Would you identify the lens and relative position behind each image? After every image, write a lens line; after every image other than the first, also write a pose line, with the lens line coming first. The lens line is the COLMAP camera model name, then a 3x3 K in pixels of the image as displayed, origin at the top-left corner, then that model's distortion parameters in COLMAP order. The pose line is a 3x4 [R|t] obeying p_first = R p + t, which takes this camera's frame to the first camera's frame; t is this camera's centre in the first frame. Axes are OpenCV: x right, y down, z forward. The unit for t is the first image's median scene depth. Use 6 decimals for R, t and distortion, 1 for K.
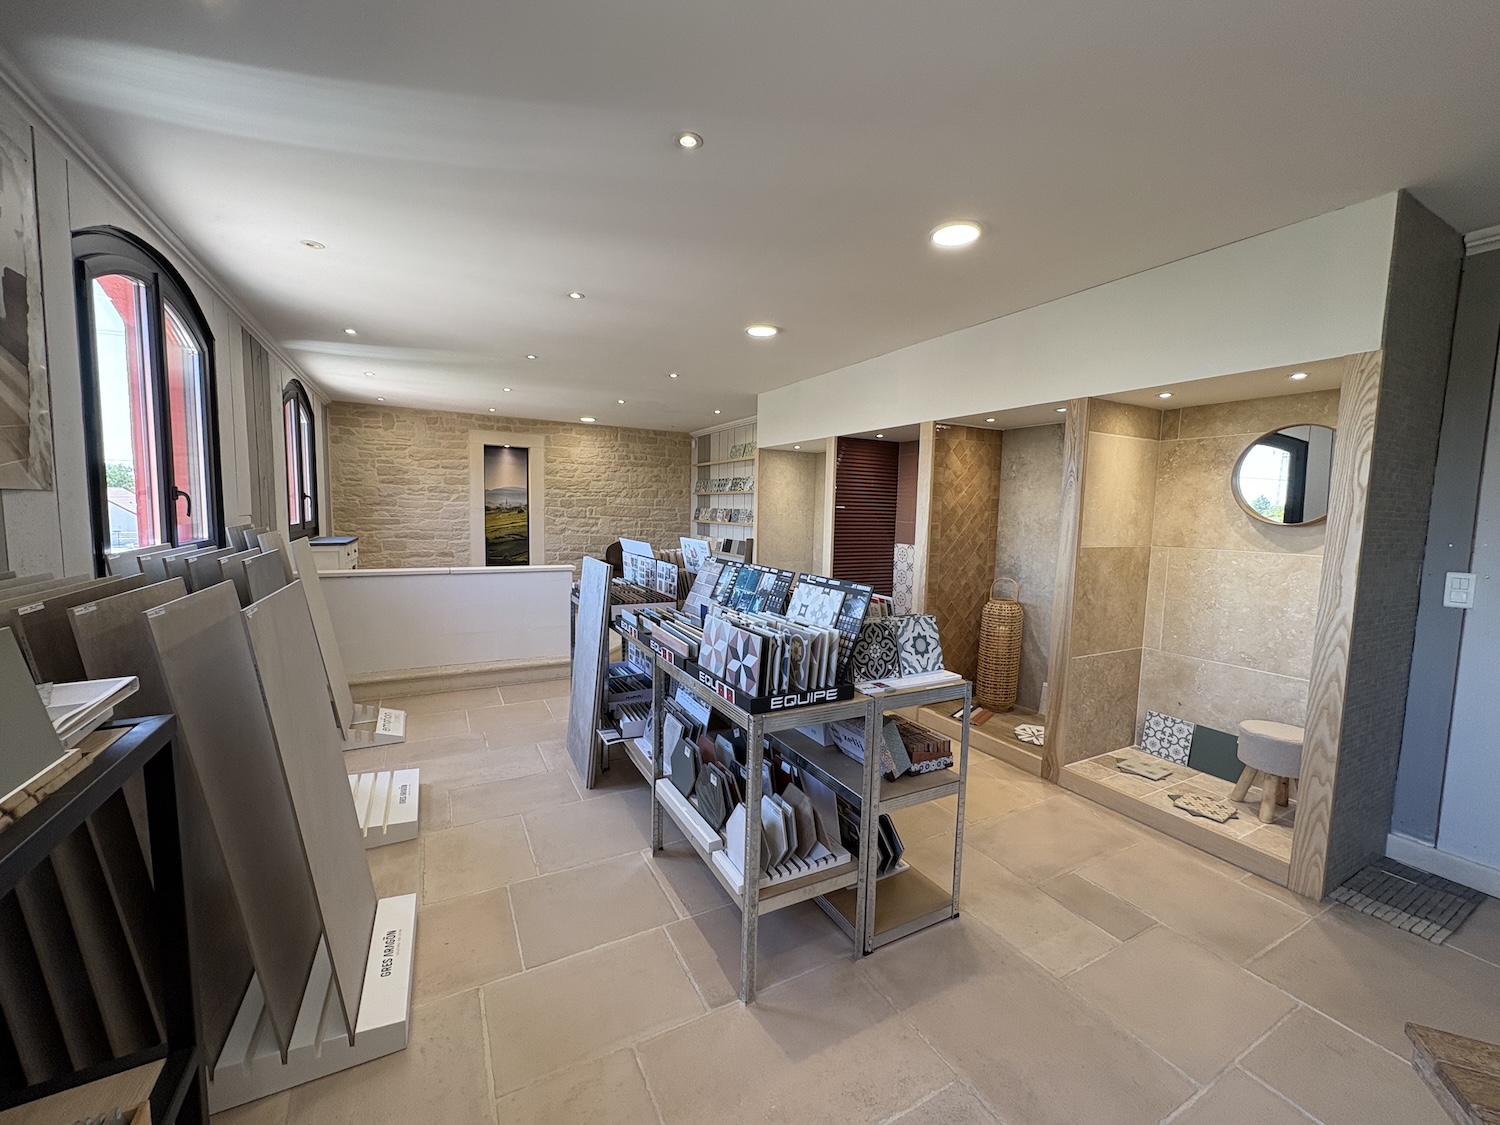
lens RADIAL K [[599.7, 0, 746.2], [0, 599.7, 561.2], [0, 0, 1]] dist [0.002451, 0.000046]
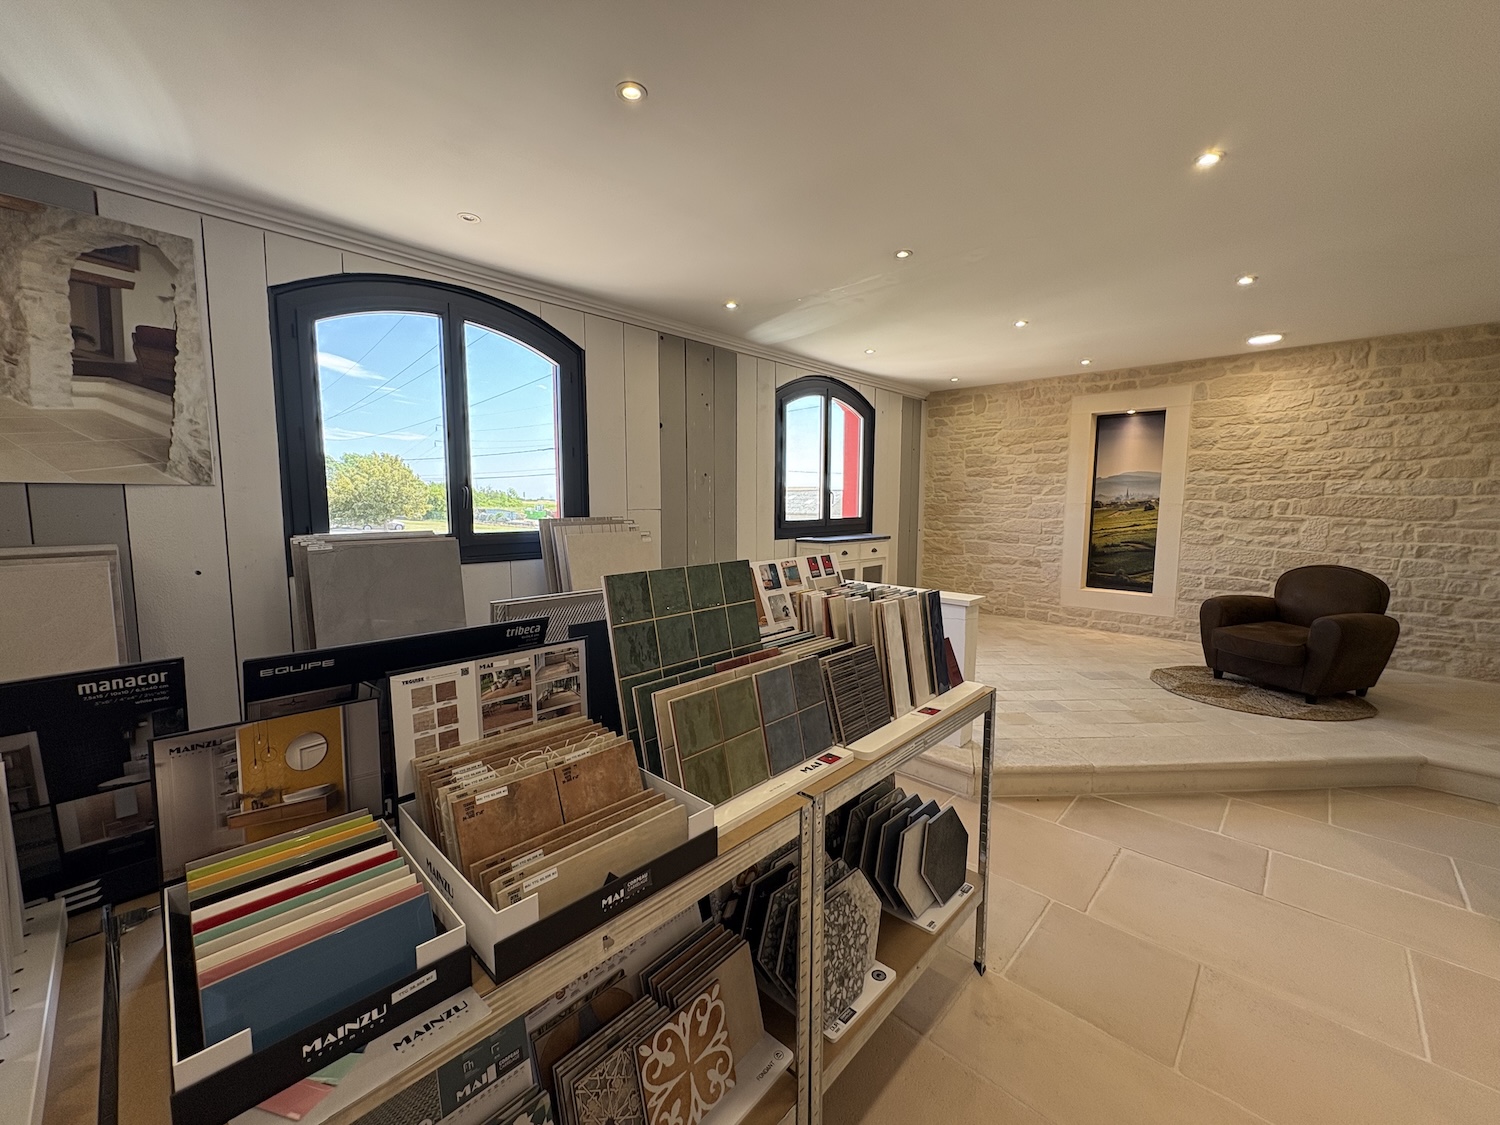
lens RADIAL K [[599.7, 0, 749.5], [0, 599.7, 556.8], [0, 0, 1]] dist [0.002451, 0.000046]
pose [[0.317412, 0.068674, -0.945798, 0.118034], [-0.082704, 0.995579, 0.044533, -0.023399], [0.944675, 0.064086, 0.321688, 0.388574]]
